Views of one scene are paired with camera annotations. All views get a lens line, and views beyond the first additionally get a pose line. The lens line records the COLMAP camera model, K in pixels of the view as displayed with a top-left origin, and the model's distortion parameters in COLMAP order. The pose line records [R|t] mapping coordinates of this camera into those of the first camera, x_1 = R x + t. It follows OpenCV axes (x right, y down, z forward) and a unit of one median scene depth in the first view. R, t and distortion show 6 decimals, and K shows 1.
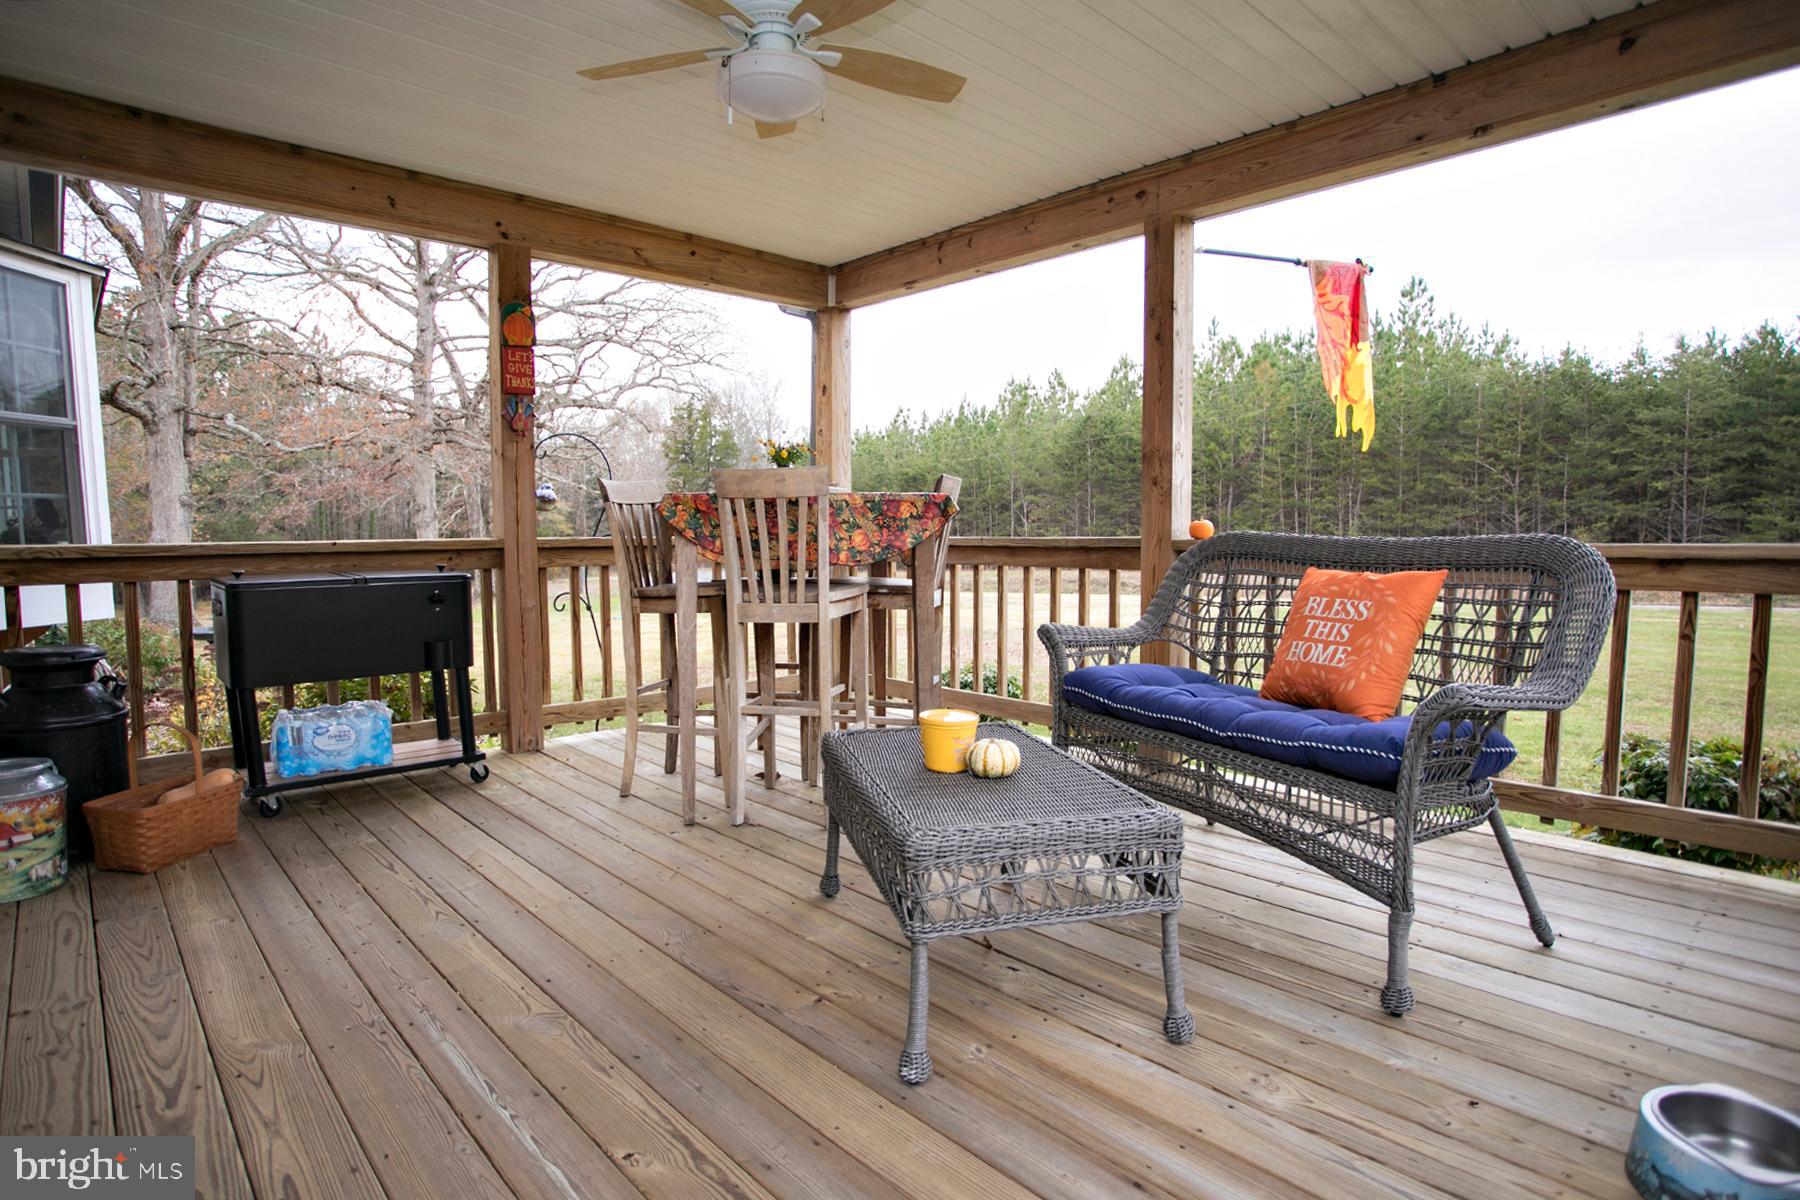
lens RADIAL K [[956.8, 0, 900.0], [0, 956.8, 600.0], [0, 0, 1]] dist [-0.085492, 0.042533]
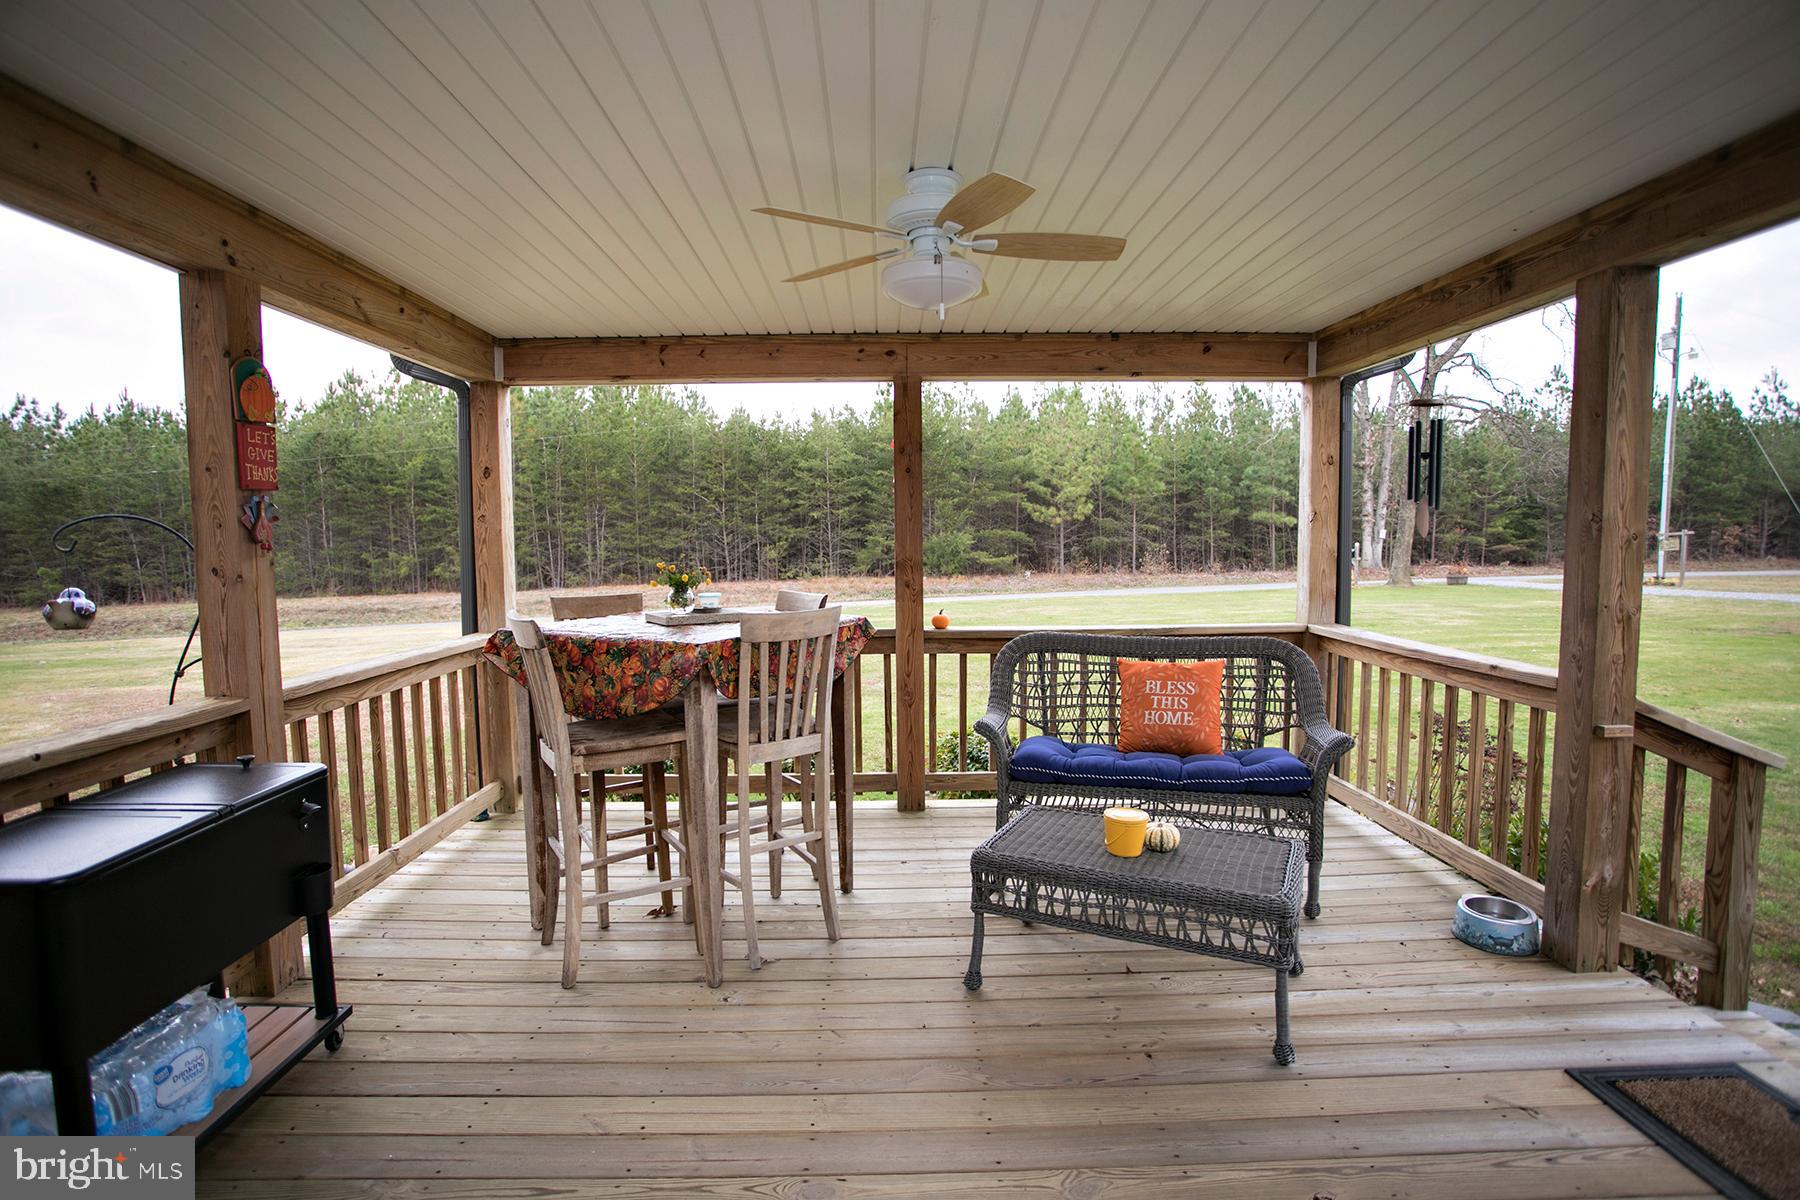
lens RADIAL K [[875.4, 0, 897.2], [0, 875.4, 592.4], [0, 0, 1]] dist [-0.082515, 0.036896]
pose [[0.658295, -0.051736, 0.750980, -0.092146], [0.061023, 0.998020, 0.015263, -0.019972], [-0.750283, 0.035779, 0.660148, 0.036758]]
